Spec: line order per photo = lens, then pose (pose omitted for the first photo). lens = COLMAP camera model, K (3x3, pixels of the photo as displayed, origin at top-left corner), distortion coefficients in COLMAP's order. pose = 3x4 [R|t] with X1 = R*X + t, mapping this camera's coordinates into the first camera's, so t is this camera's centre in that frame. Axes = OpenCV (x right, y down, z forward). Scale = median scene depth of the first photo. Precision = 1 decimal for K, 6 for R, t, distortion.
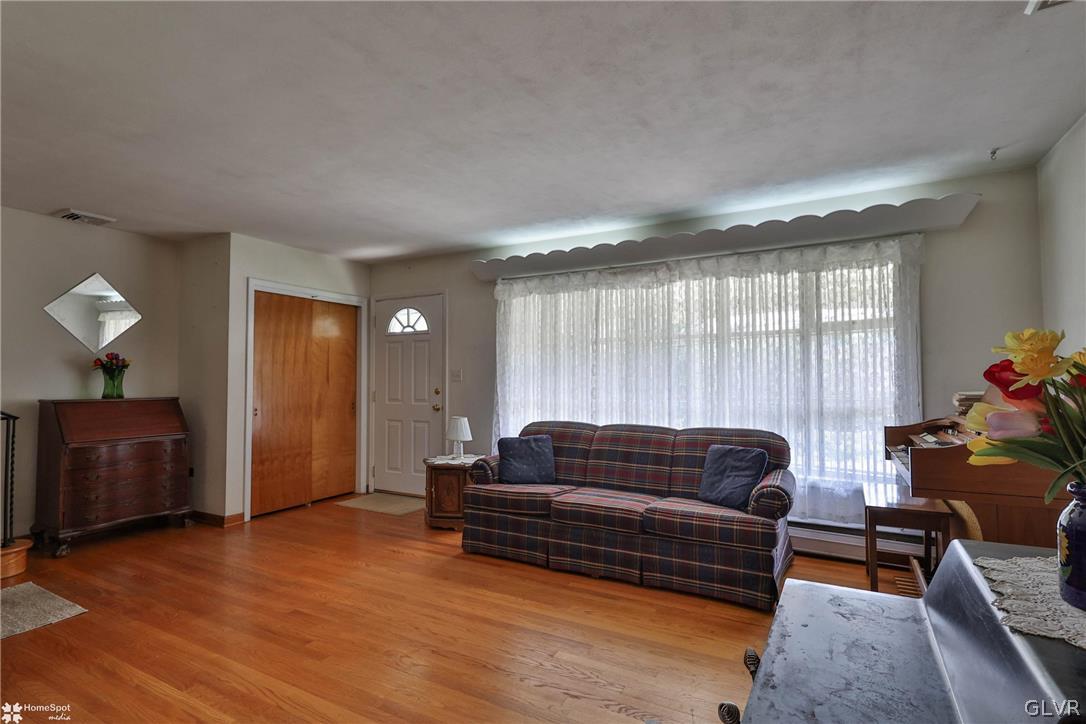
lens RADIAL K [[533.3, 0, 539.8], [0, 533.3, 361.3], [0, 0, 1]] dist [-0.000788, 0.001075]
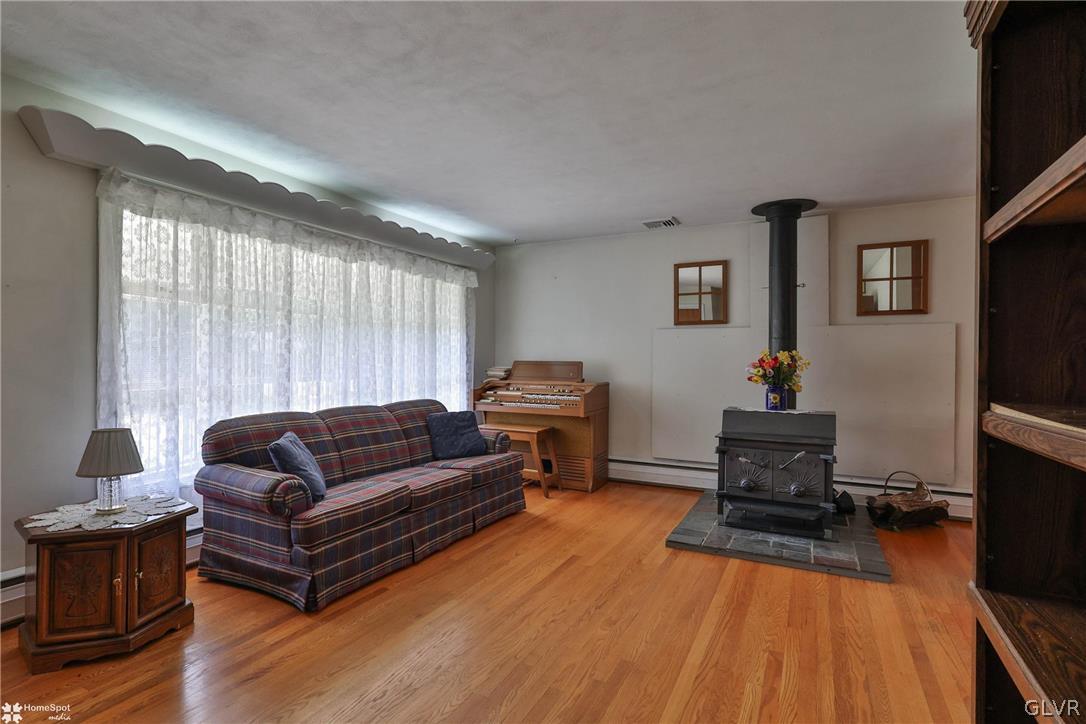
lens RADIAL K [[533.3, 0, 539.6], [0, 533.3, 364.1], [0, 0, 1]] dist [-0.000788, 0.001075]
pose [[-0.024816, -0.000281, 0.999692, -0.795434], [-0.033785, 0.999429, -0.000558, 0.034863], [-0.999121, -0.033789, -0.024812, 0.723283]]
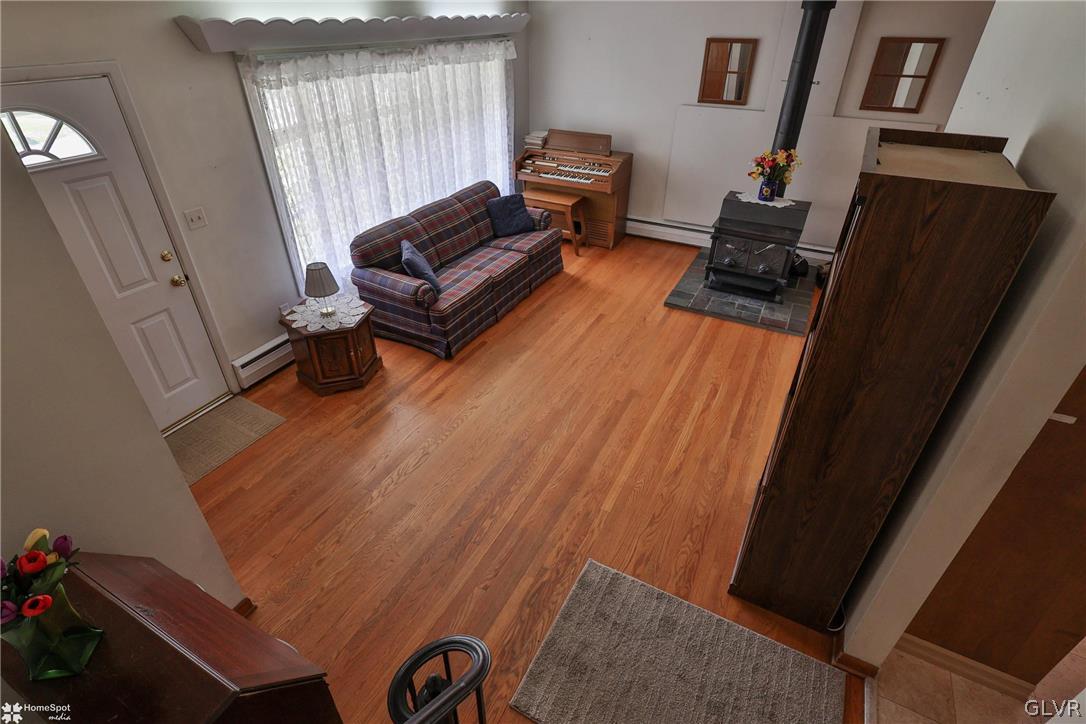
lens RADIAL K [[533.3, 0, 540.8], [0, 533.3, 358.4], [0, 0, 1]] dist [-0.000788, 0.001075]
pose [[-0.018120, -0.546328, 0.837376, -1.063854], [-0.031847, 0.837403, 0.545657, -0.262928], [-0.999329, -0.016780, -0.032572, 0.820790]]
